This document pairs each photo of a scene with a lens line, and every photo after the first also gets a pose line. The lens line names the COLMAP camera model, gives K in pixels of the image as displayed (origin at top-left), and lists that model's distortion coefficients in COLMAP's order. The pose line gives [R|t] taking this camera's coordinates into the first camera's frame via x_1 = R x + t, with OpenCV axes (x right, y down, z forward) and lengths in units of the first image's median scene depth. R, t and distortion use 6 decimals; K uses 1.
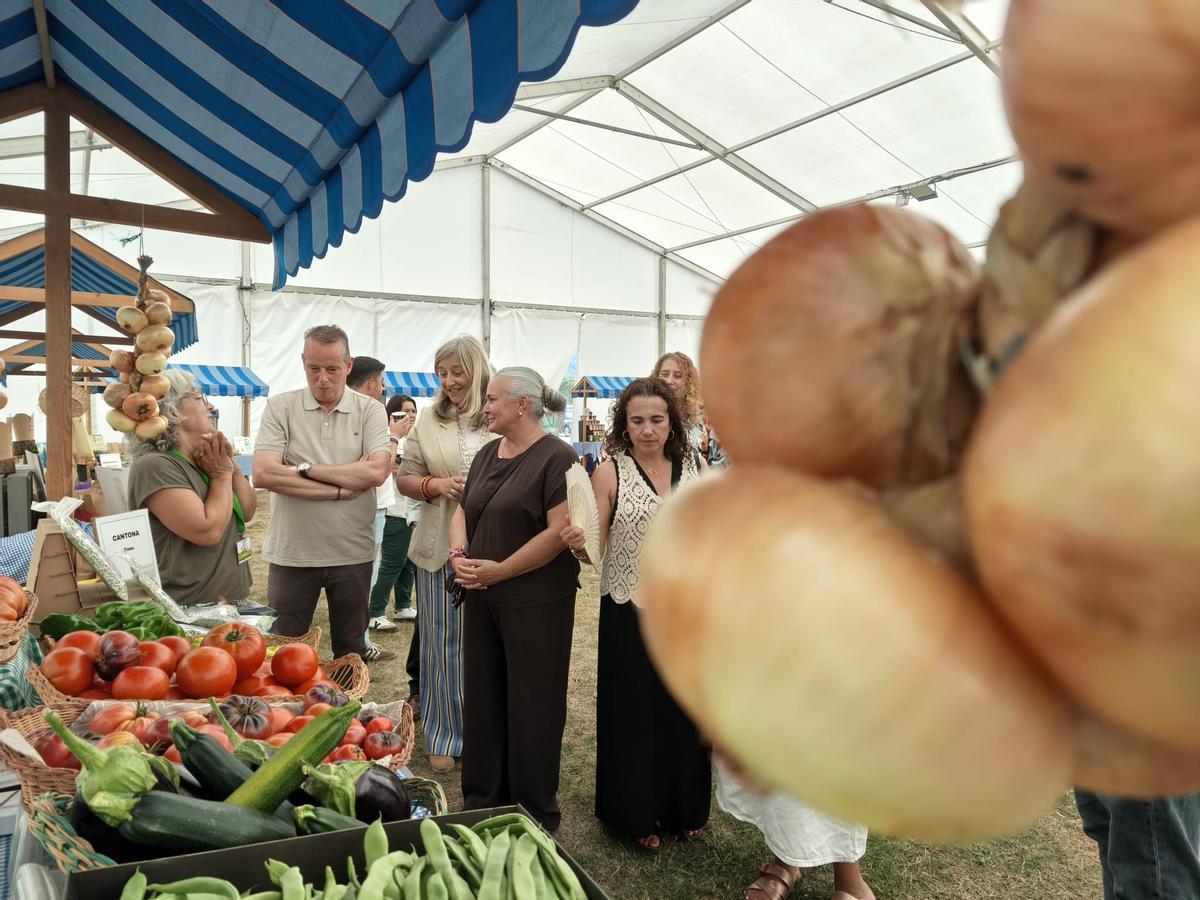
lens RADIAL K [[880.2, 0, 600.0], [0, 880.2, 450.0], [0, 0, 1]] dist [0.032418, -0.002830]
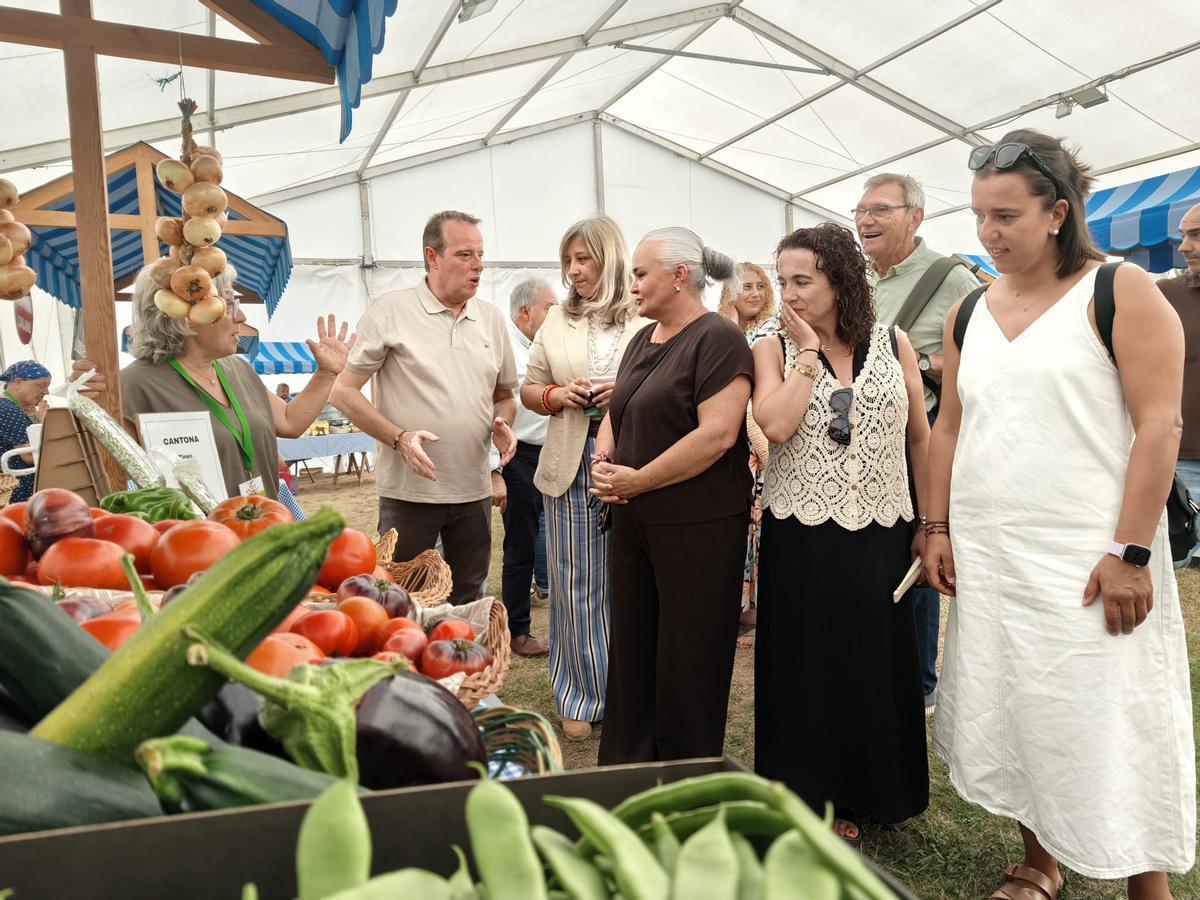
lens RADIAL K [[860.6, 0, 579.8], [0, 860.6, 443.1], [0, 0, 1]] dist [-0.019828, 0.036283]
pose [[0.985221, -0.047181, -0.164660, -0.040382], [0.047406, 0.998872, -0.002565, 0.117904], [0.164595, -0.005279, 0.986347, 0.277782]]
